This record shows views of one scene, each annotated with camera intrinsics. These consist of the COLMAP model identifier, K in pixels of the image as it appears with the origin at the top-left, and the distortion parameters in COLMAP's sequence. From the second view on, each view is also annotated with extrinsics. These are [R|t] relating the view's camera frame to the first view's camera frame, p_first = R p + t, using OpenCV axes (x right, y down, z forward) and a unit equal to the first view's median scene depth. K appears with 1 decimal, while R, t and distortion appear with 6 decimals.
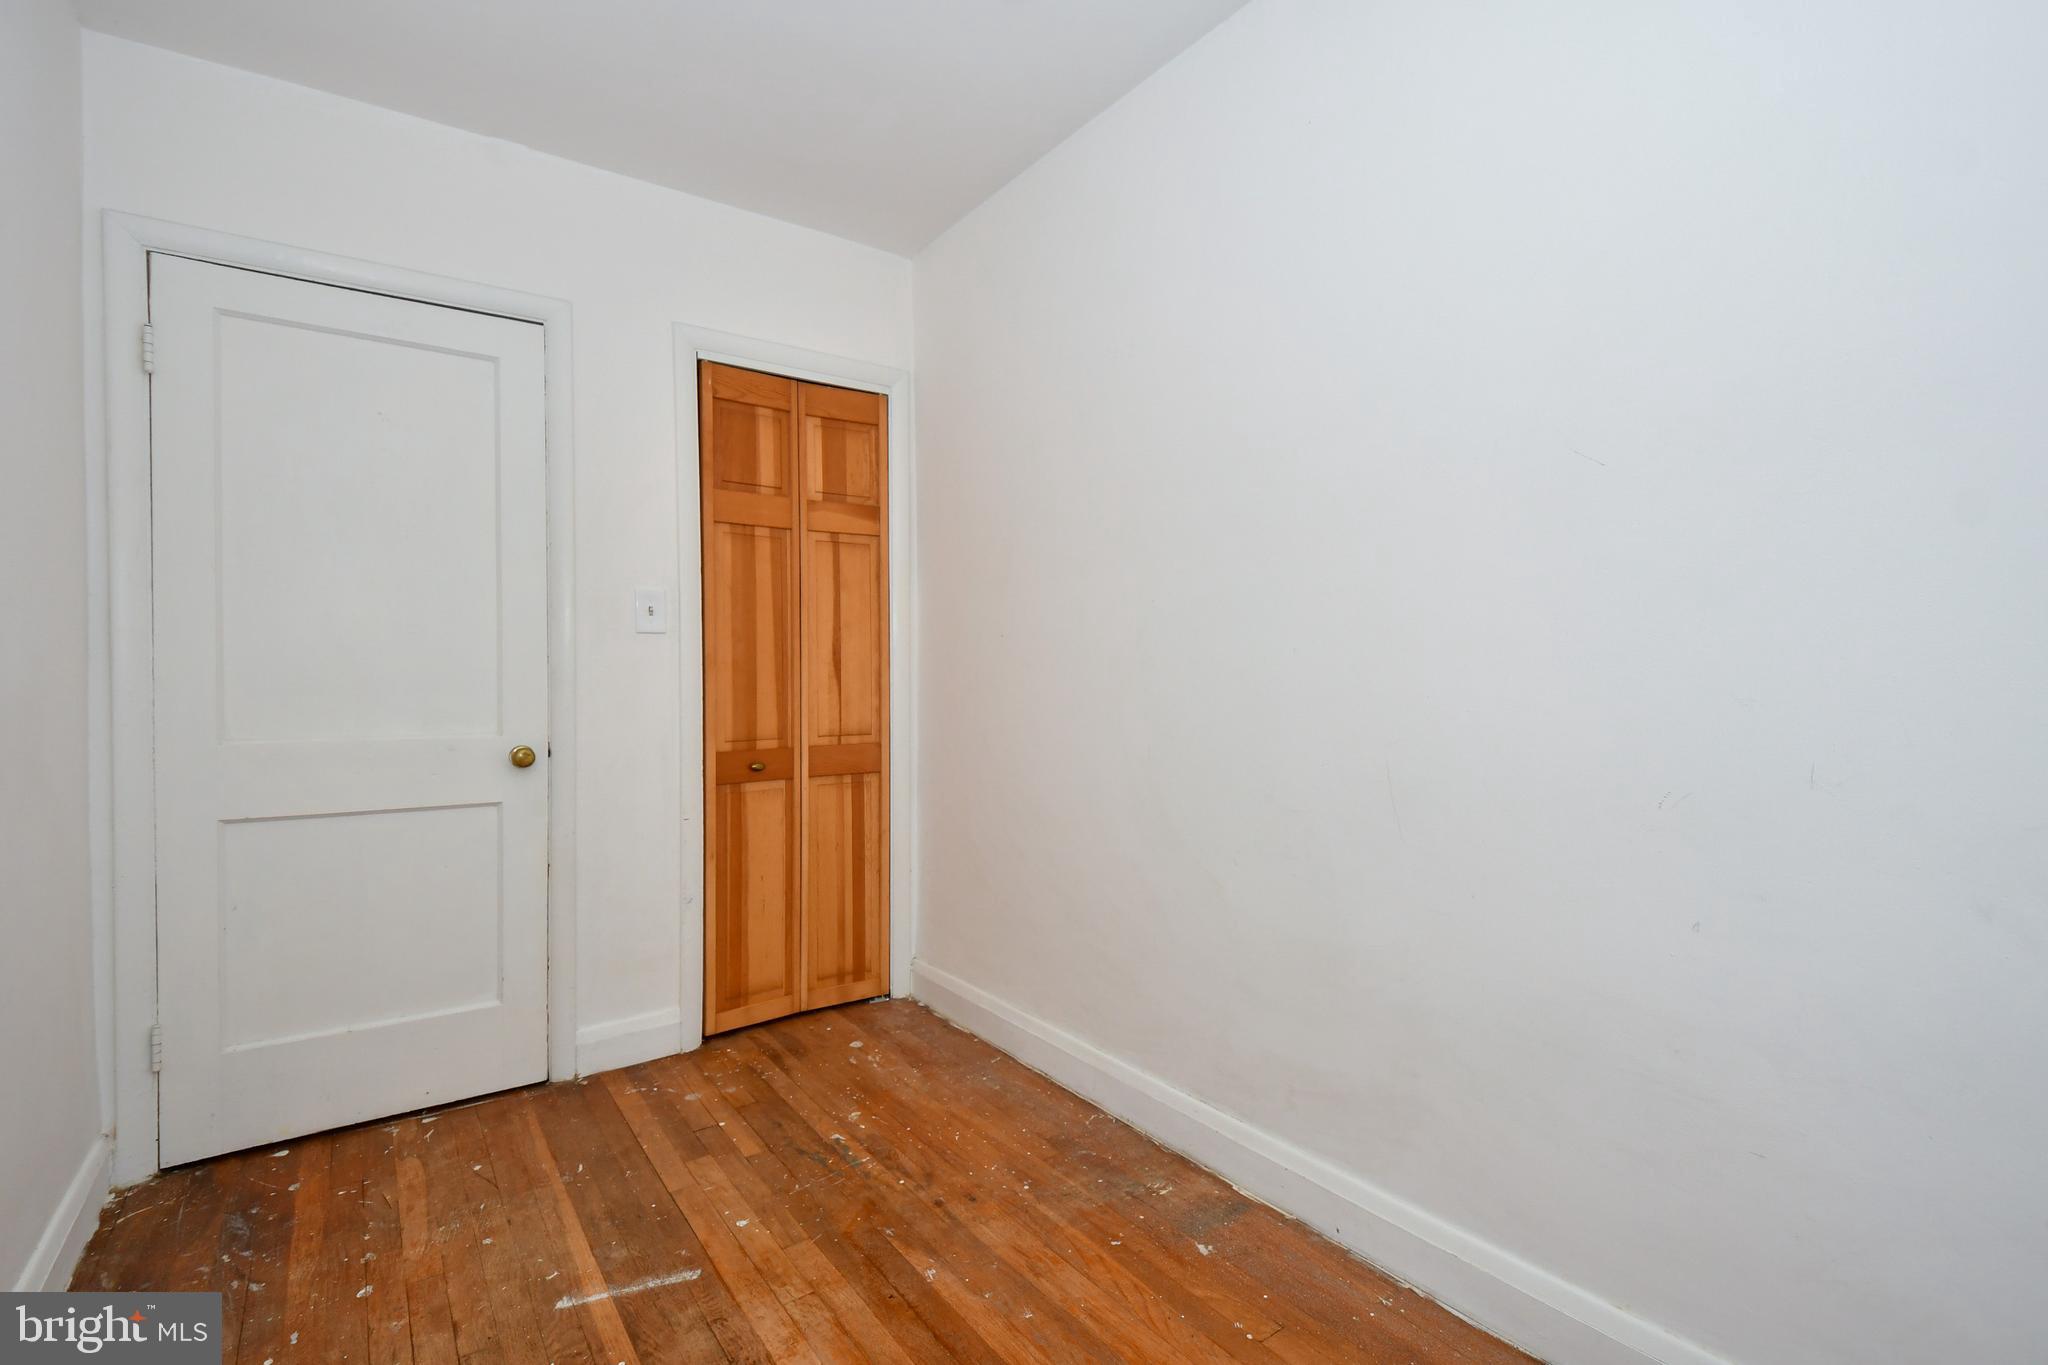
lens RADIAL K [[953.4, 0, 1015.5], [0, 953.4, 683.0], [0, 0, 1]] dist [0.085536, -0.032629]
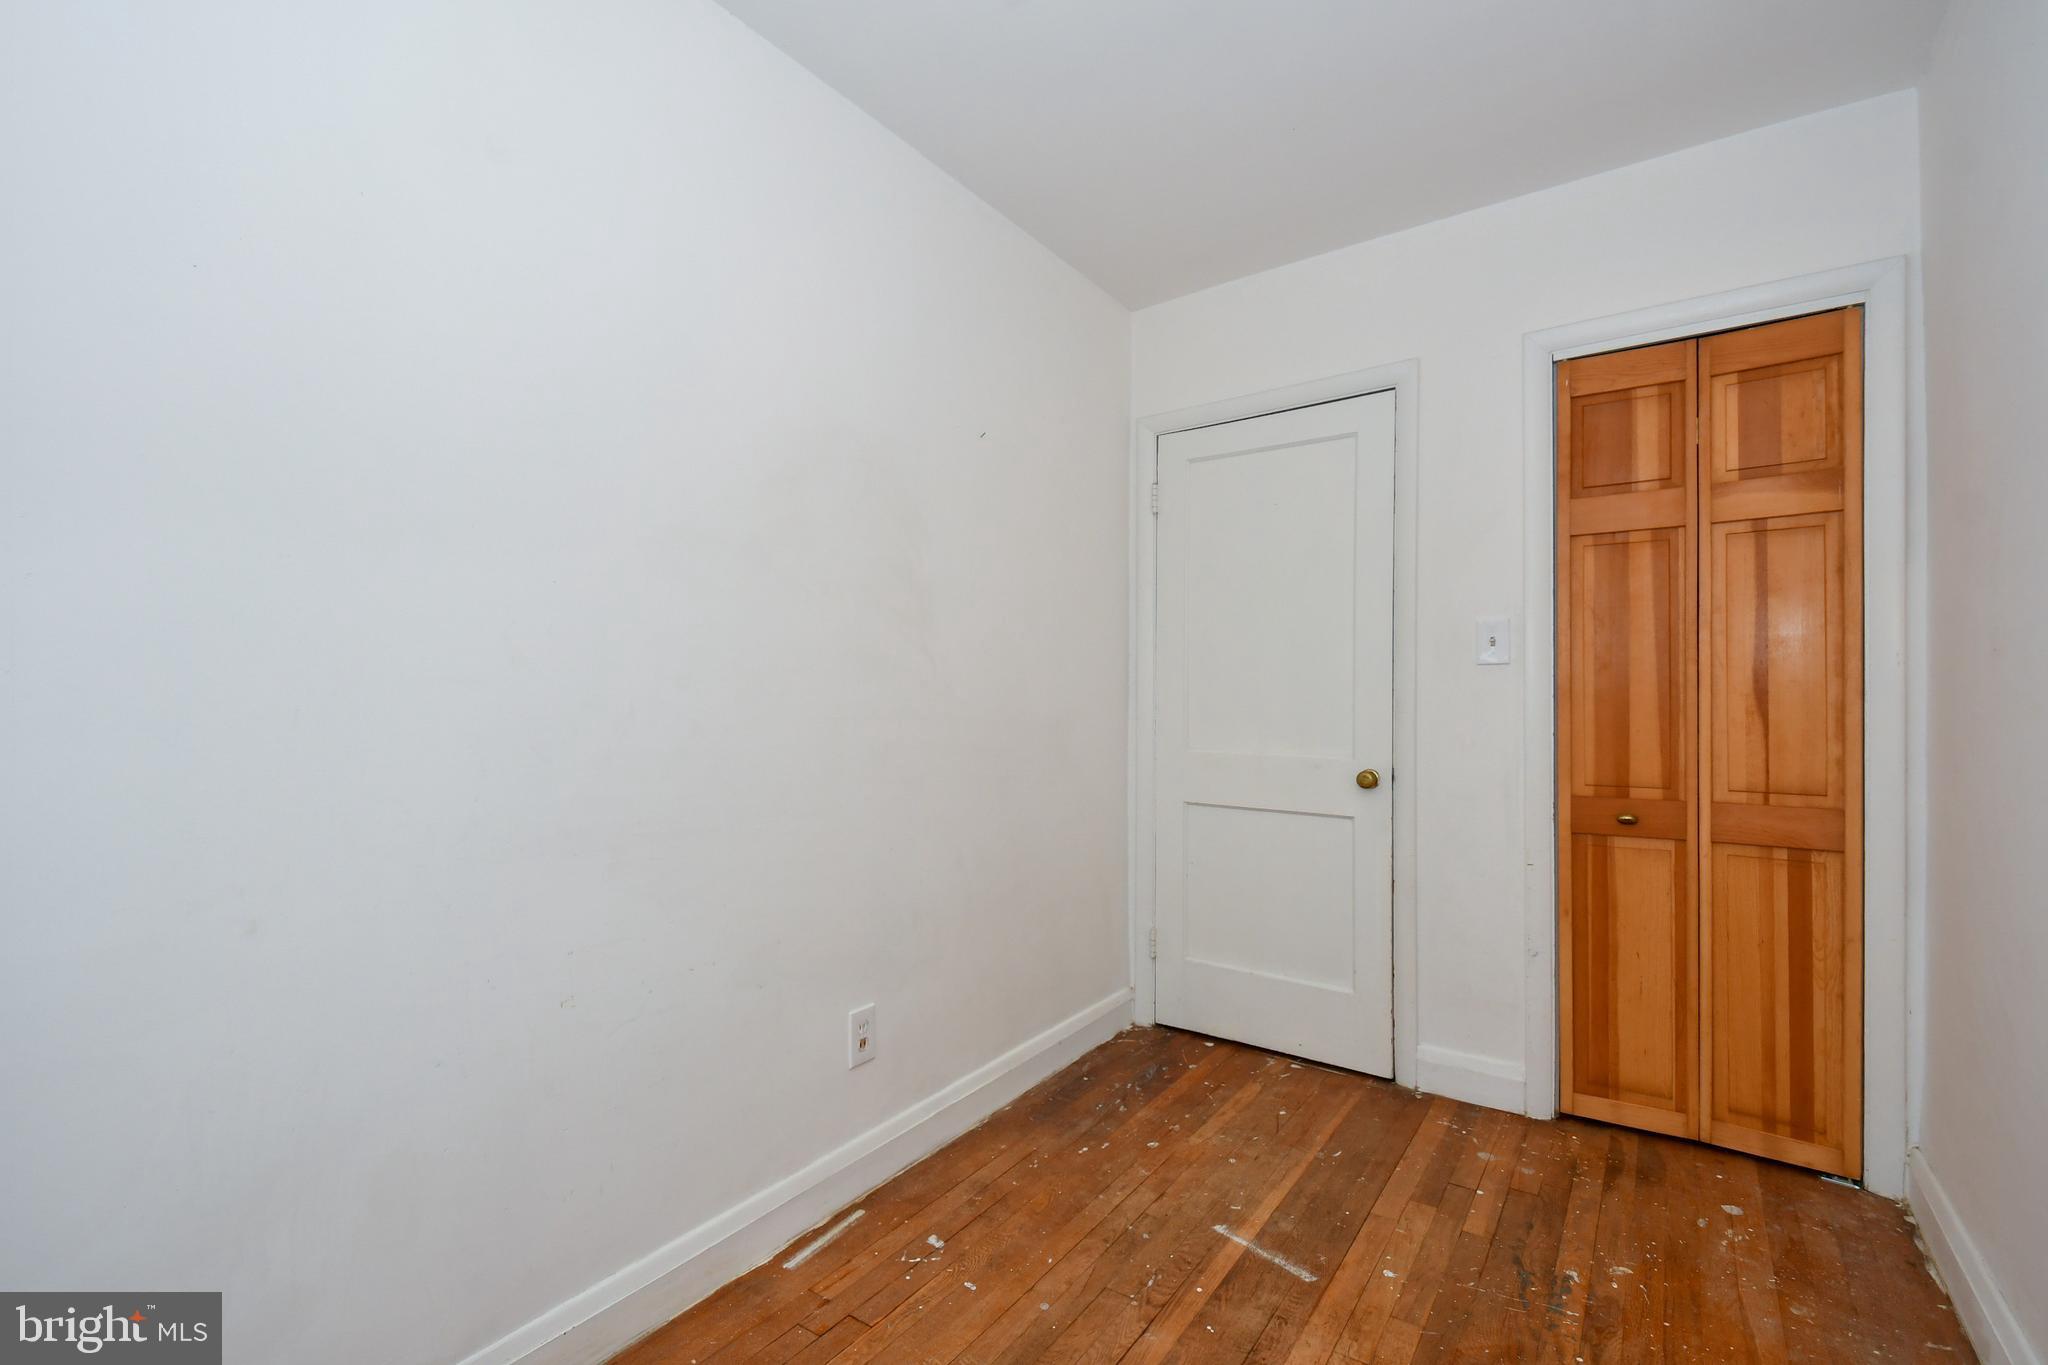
lens RADIAL K [[953.4, 0, 1015.5], [0, 953.4, 683.0], [0, 0, 1]] dist [0.085536, -0.032629]
pose [[0.343087, -0.005787, -0.939286, 0.425790], [-0.007844, 0.999929, -0.009026, -0.023032], [0.939271, 0.010464, 0.343017, 0.247231]]
